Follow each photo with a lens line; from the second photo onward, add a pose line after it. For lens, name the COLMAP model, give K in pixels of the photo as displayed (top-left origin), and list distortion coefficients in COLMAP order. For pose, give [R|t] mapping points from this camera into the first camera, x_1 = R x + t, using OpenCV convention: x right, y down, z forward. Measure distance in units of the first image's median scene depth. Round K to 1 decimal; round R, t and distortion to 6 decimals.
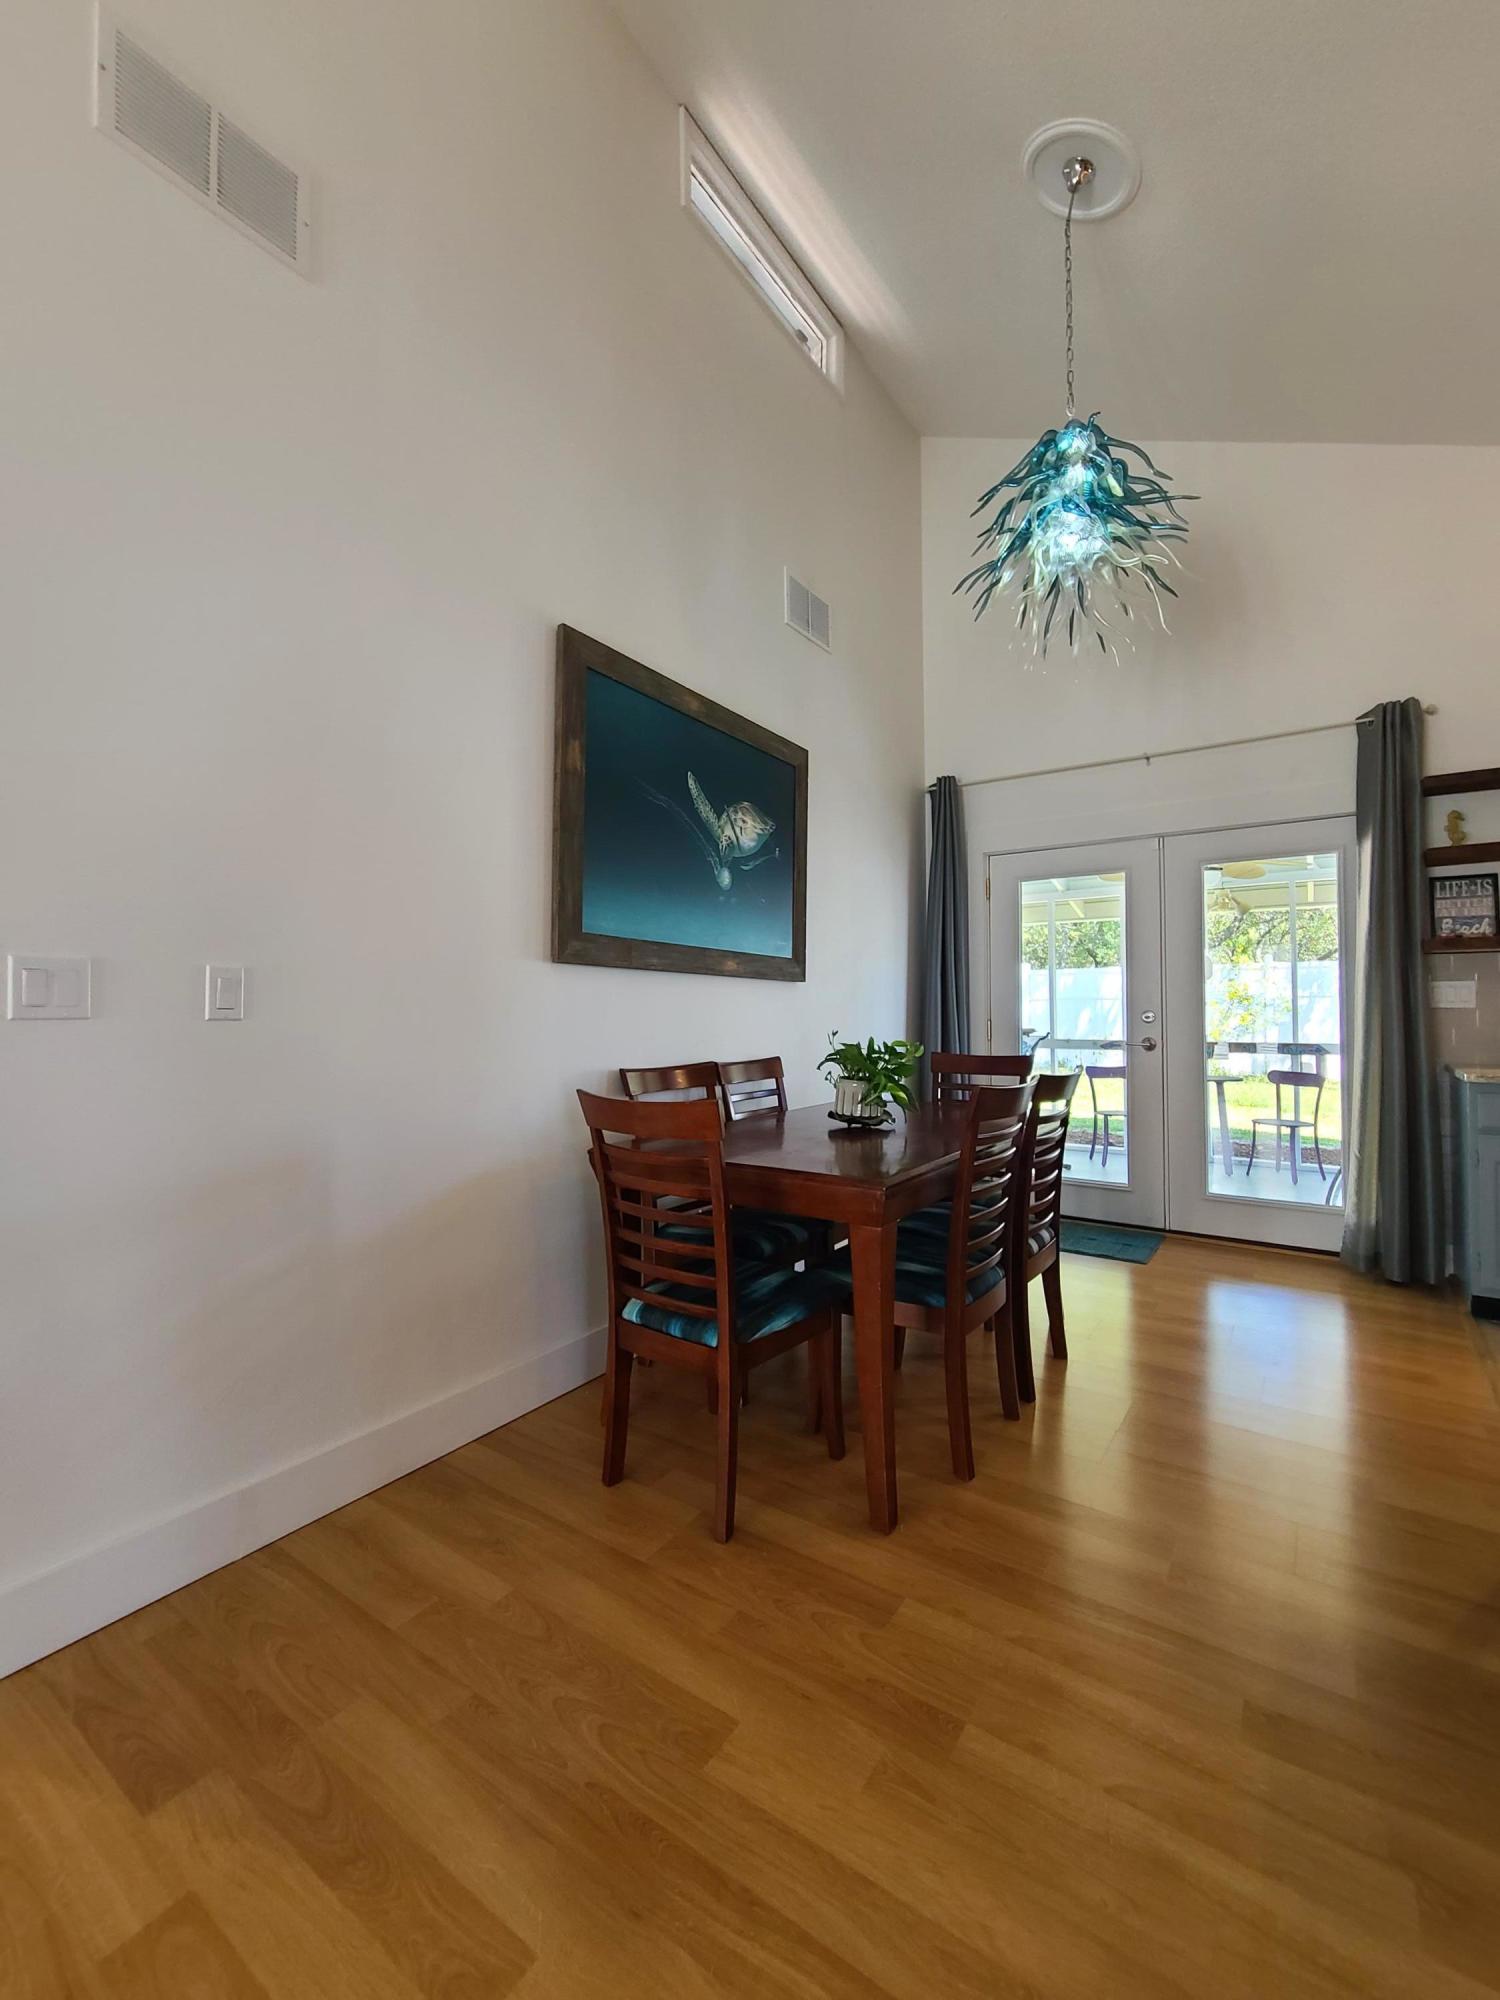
lens RADIAL K [[819.7, 0, 749.4], [0, 819.7, 991.6], [0, 0, 1]] dist [-0.001379, -0.000235]
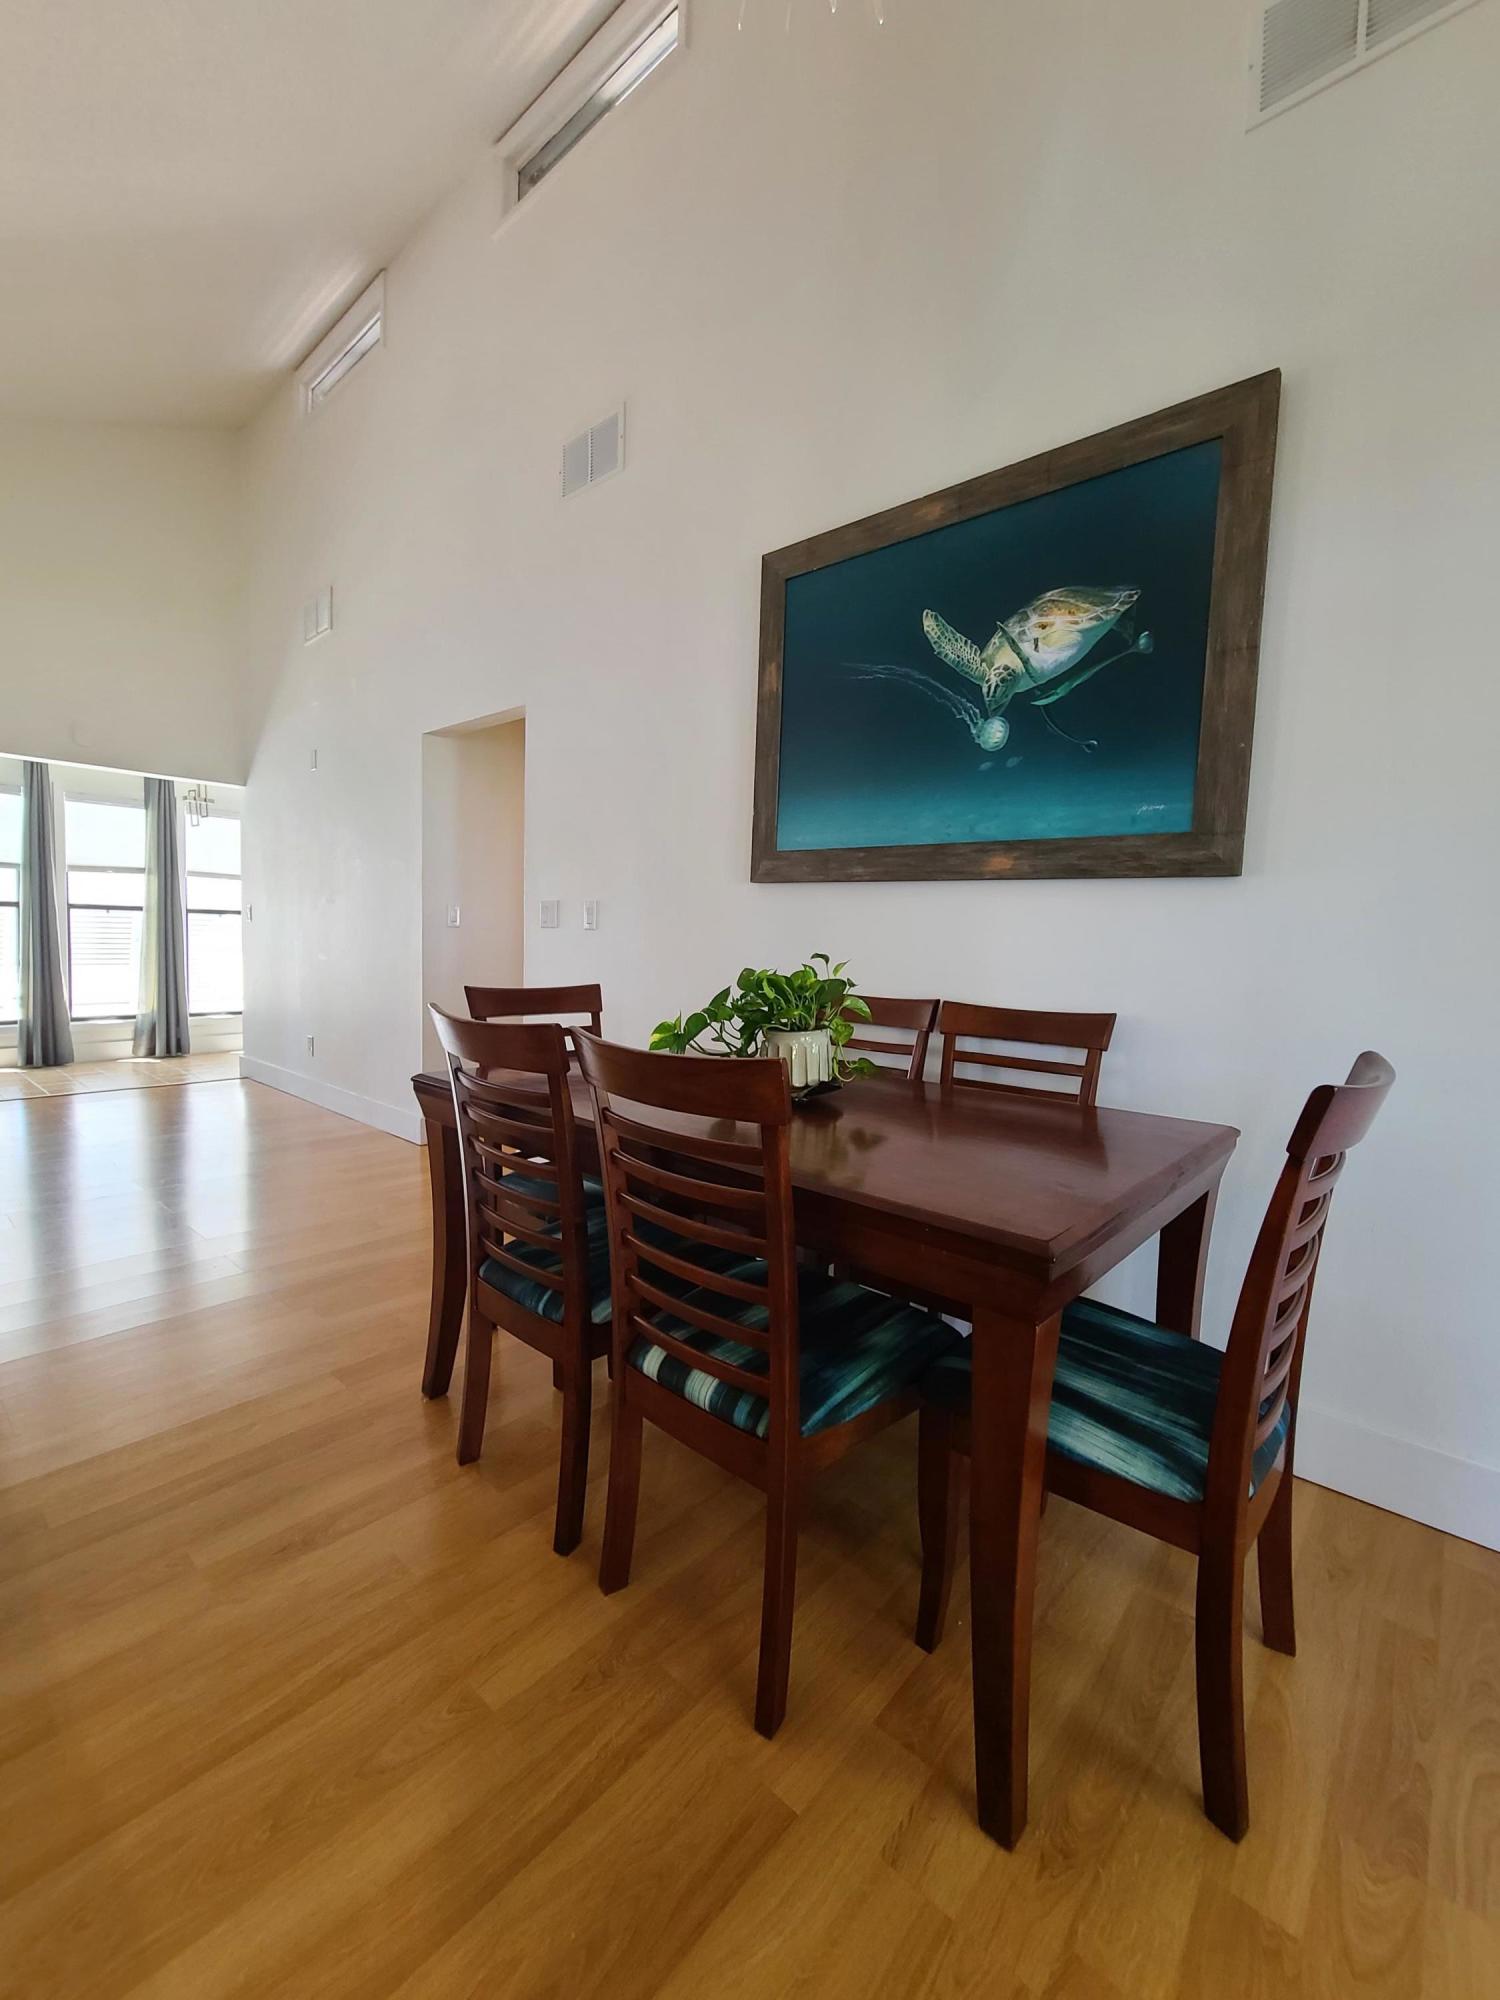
lens RADIAL K [[819.7, 0, 758.6], [0, 819.7, 996.1], [0, 0, 1]] dist [-0.001379, -0.000235]
pose [[-0.110095, 0.070859, -0.991392, 0.660609], [-0.004304, 0.997412, 0.071767, 0.028793], [0.993912, 0.012168, -0.109505, 0.866959]]
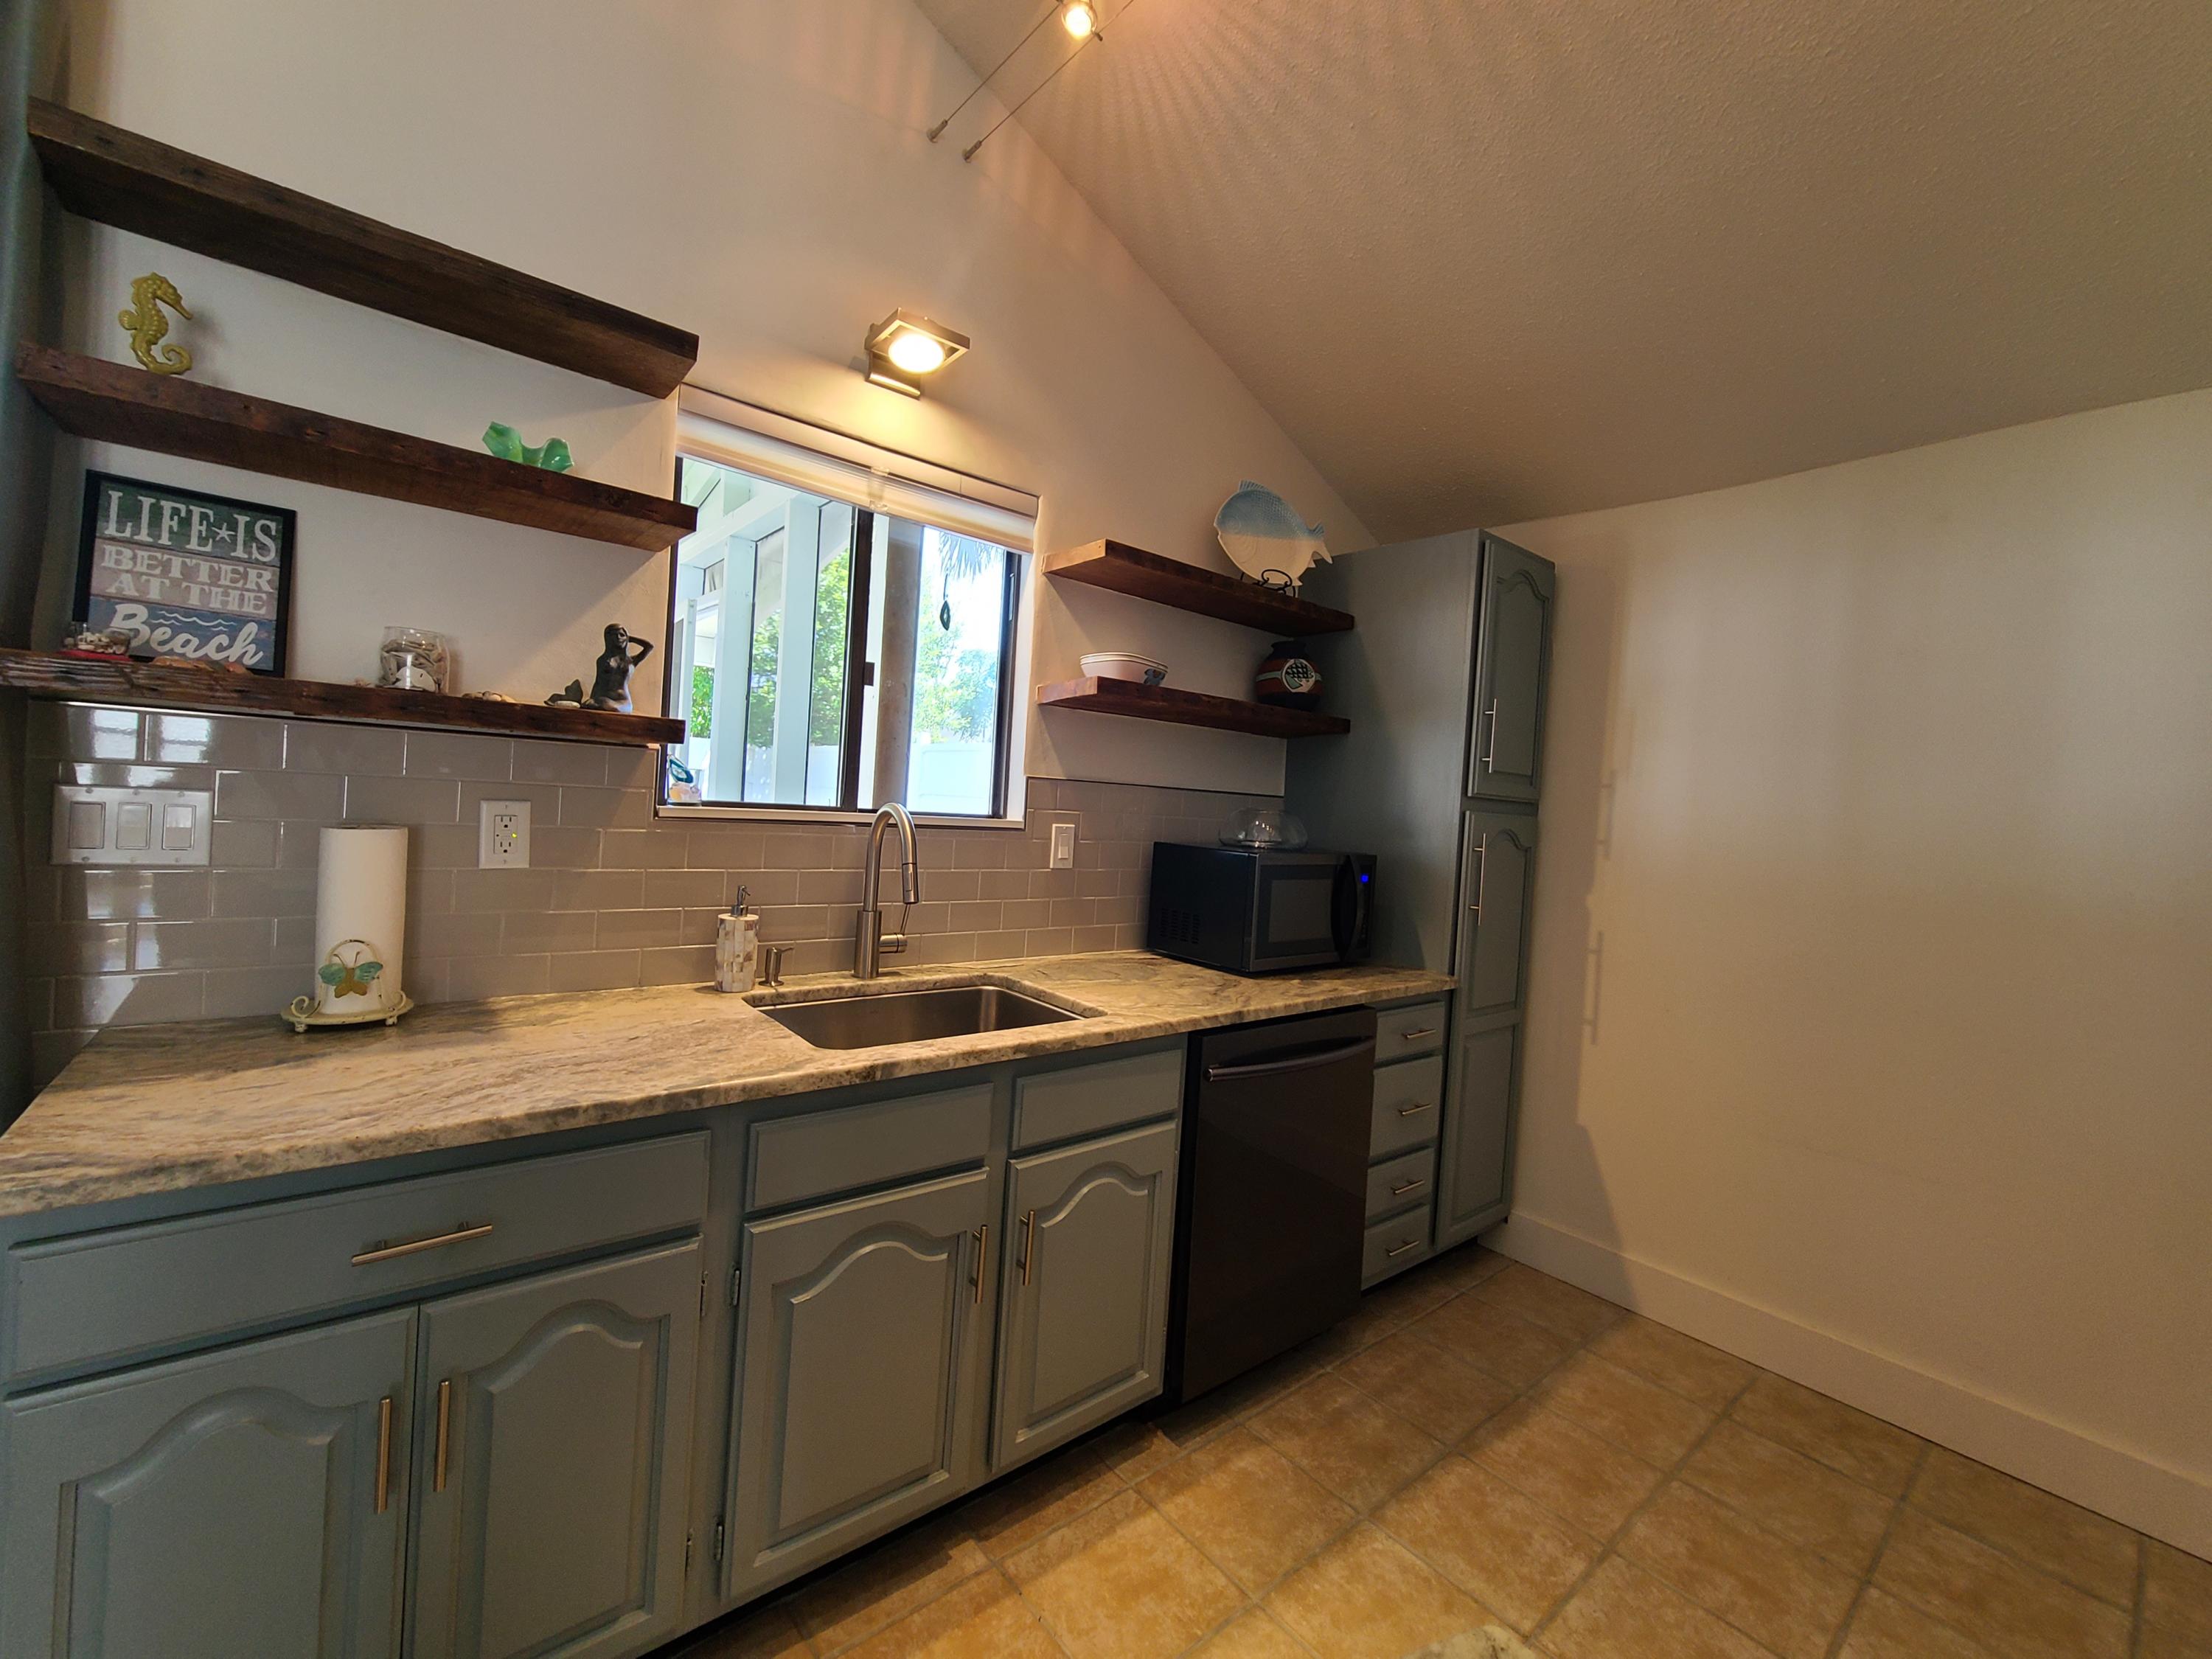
lens RADIAL K [[906.6, 0, 1095.2], [0, 906.6, 813.1], [0, 0, 1]] dist [-0.001379, -0.000235]
pose [[0.275676, 0.010596, 0.961192, 0.644773], [-0.083972, 0.996382, 0.013100, -0.044114], [-0.957576, -0.084324, 0.275568, 0.543347]]
